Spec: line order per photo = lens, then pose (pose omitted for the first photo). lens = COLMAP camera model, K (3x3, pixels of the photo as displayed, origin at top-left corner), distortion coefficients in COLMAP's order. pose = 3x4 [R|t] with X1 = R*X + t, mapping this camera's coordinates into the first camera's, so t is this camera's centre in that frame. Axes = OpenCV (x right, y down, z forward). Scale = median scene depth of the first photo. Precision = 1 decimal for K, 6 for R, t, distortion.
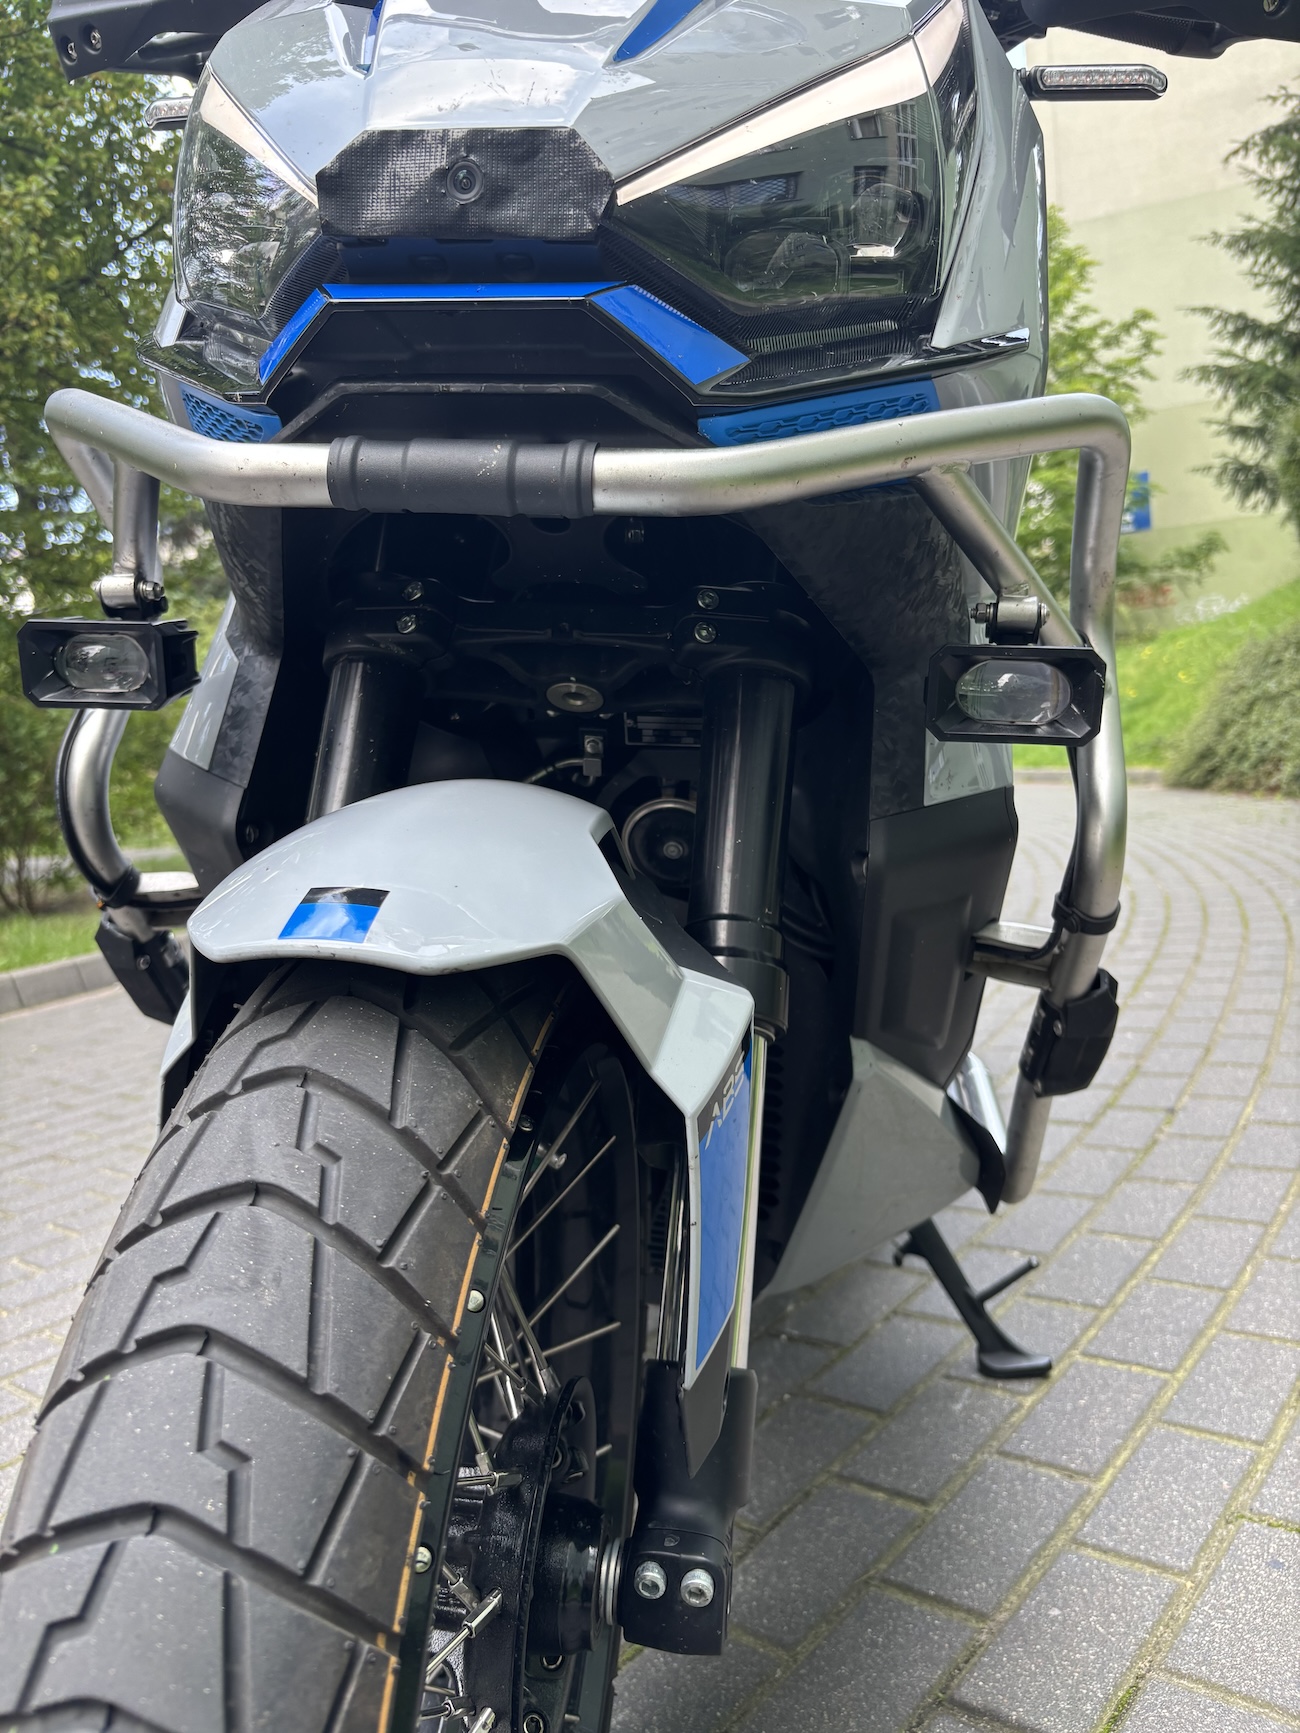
lens RADIAL K [[1390.1, 0, 650.0], [0, 1390.1, 866.5], [0, 0, 1]] dist [-0.006374, -0.002942]
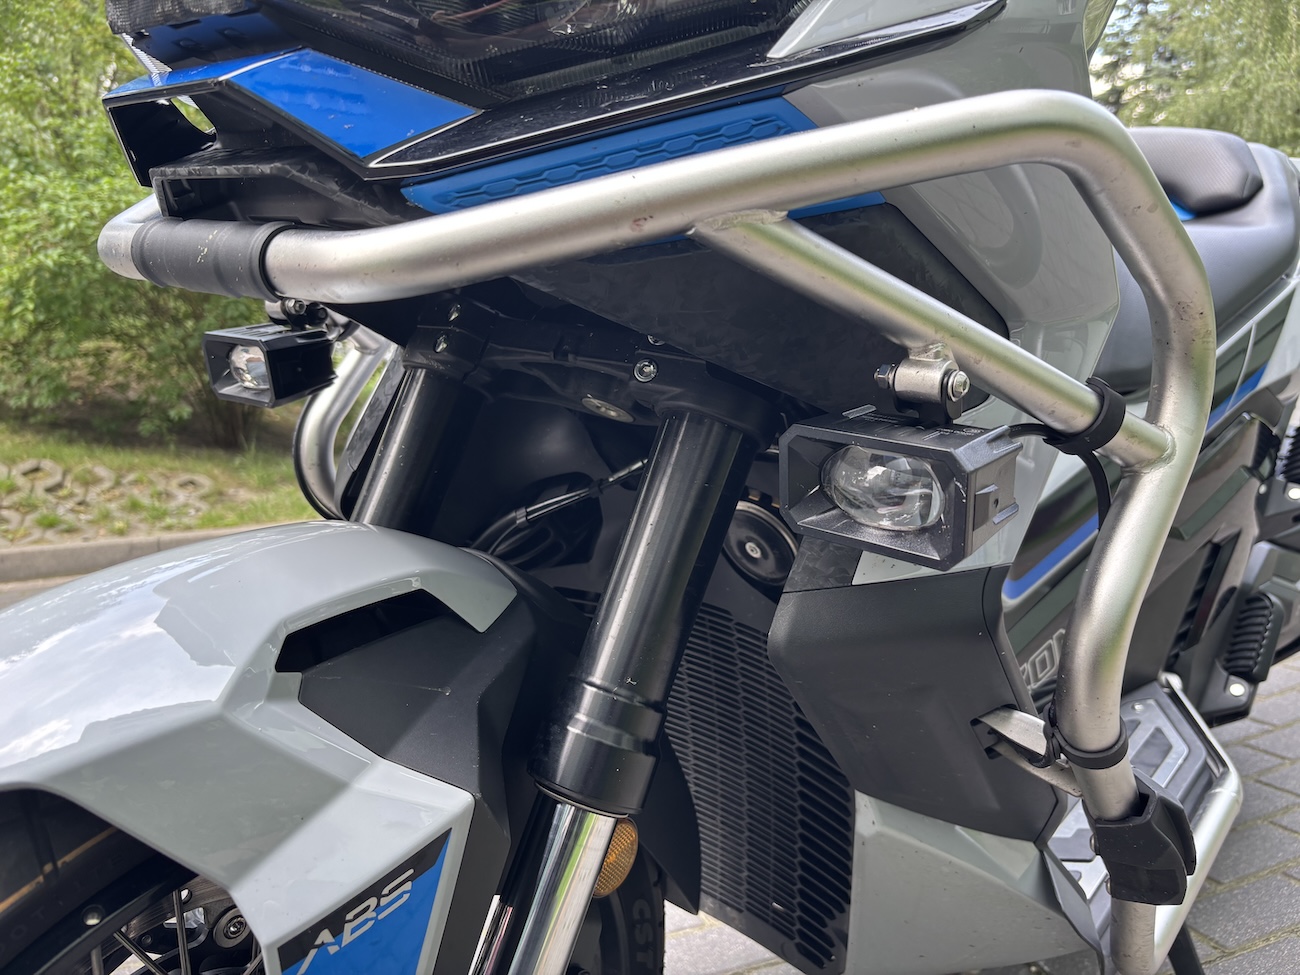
lens RADIAL K [[1042.8, 0, 650.0], [0, 1042.8, 487.5], [0, 0, 1]] dist [-0.006374, -0.002942]
pose [[0.837213, 0.116779, -0.534263, 0.460249], [-0.063871, 0.991129, 0.116552, -0.183171], [0.543135, -0.063455, 0.837244, 0.421556]]
